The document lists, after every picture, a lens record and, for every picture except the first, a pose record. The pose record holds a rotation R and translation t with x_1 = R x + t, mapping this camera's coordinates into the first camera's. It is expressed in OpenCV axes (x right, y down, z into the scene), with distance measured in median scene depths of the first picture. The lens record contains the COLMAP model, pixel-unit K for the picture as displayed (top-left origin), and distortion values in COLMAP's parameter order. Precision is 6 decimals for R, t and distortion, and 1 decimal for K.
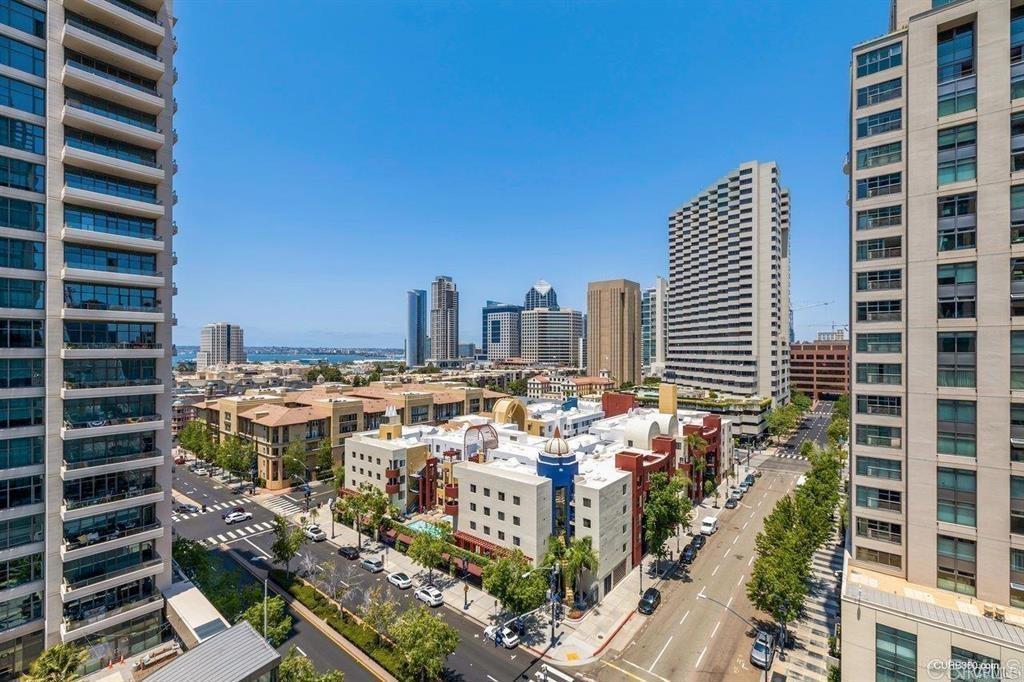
lens RADIAL K [[433.9, 0, 515.9], [0, 433.9, 349.6], [0, 0, 1]] dist [-0.000722, 0.000296]
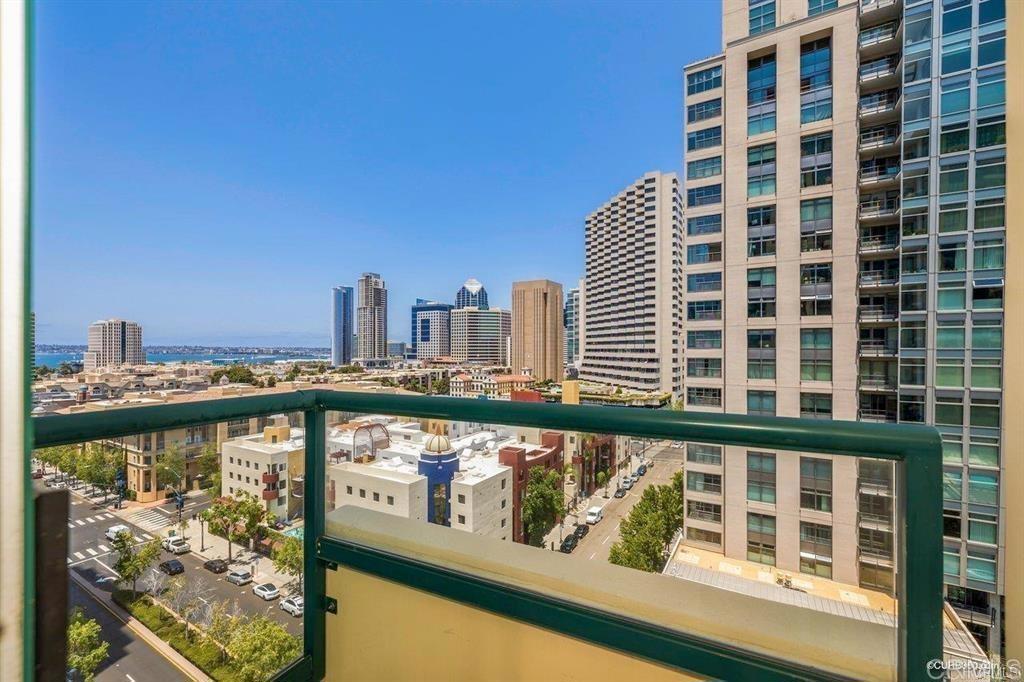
lens RADIAL K [[431.4, 0, 509.1], [0, 431.4, 348.0], [0, 0, 1]] dist [0.002150, 0.000201]
pose [[0.990430, -0.001554, 0.138005, 0.075464], [0.001699, 0.999998, -0.000934, 0.002271], [-0.138004, 0.001159, 0.990431, -0.003300]]
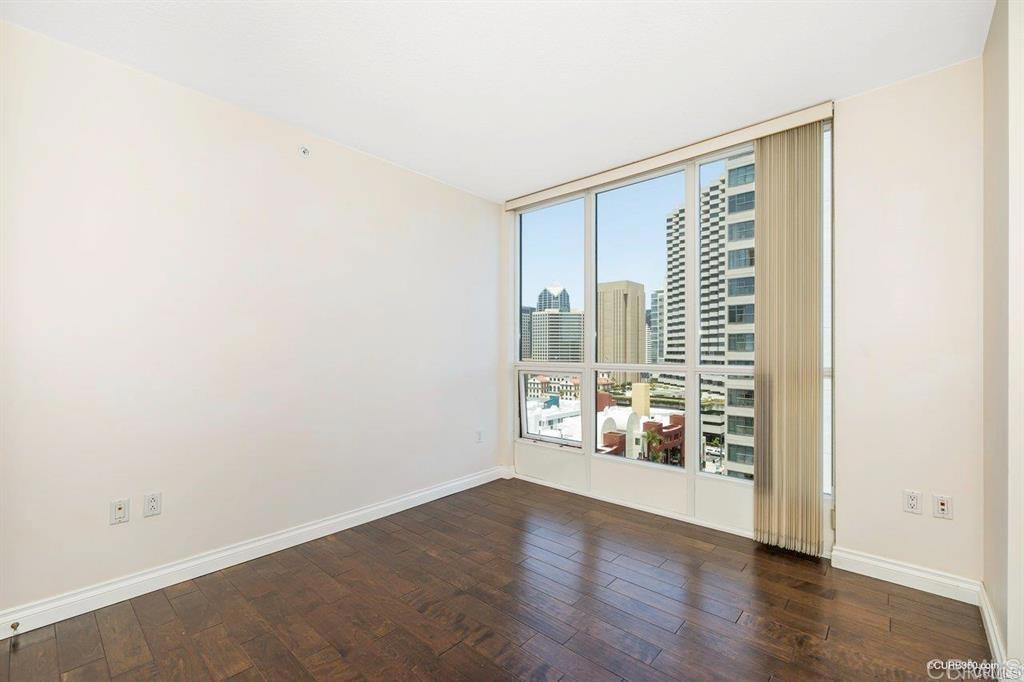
lens RADIAL K [[431.4, 0, 509.1], [0, 431.4, 348.0], [0, 0, 1]] dist [0.002150, 0.000201]
pose [[0.998611, 0.000692, -0.052679, 0.109531], [-0.000990, 0.999984, -0.005634, 0.002276], [0.052675, 0.005678, 0.998596, -0.052872]]
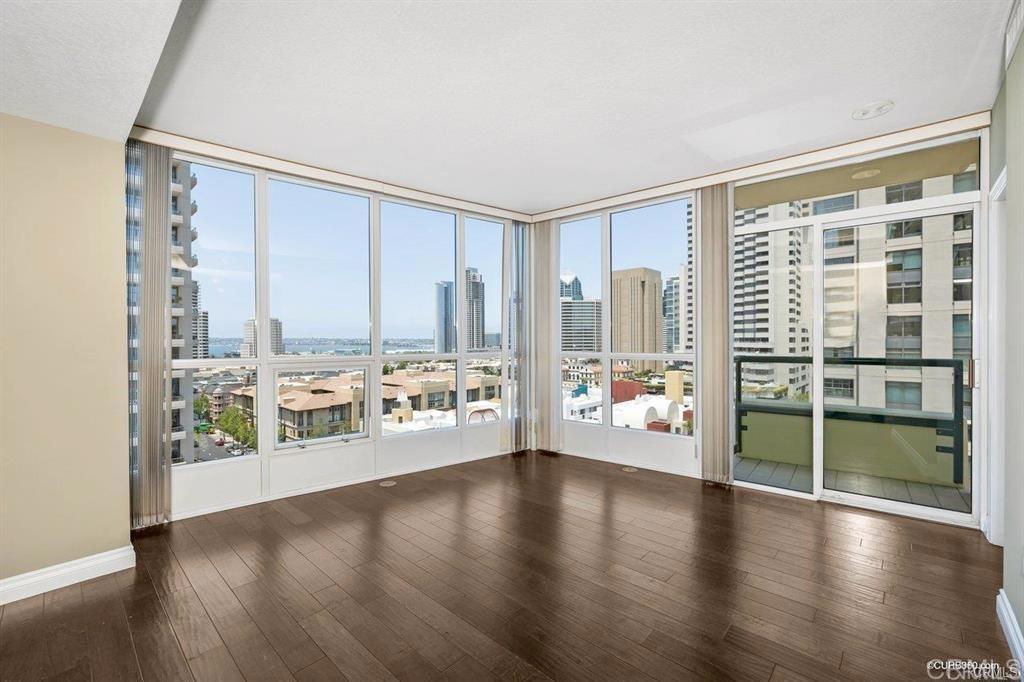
lens RADIAL K [[427.9, 0, 513.0], [0, 427.9, 341.7], [0, 0, 1]] dist [0.000771, 0.000154]
pose [[0.997589, -0.007612, -0.068980, 0.052512], [0.008071, 0.999947, 0.006364, 0.001852], [0.068928, -0.006906, 0.997598, -0.030230]]
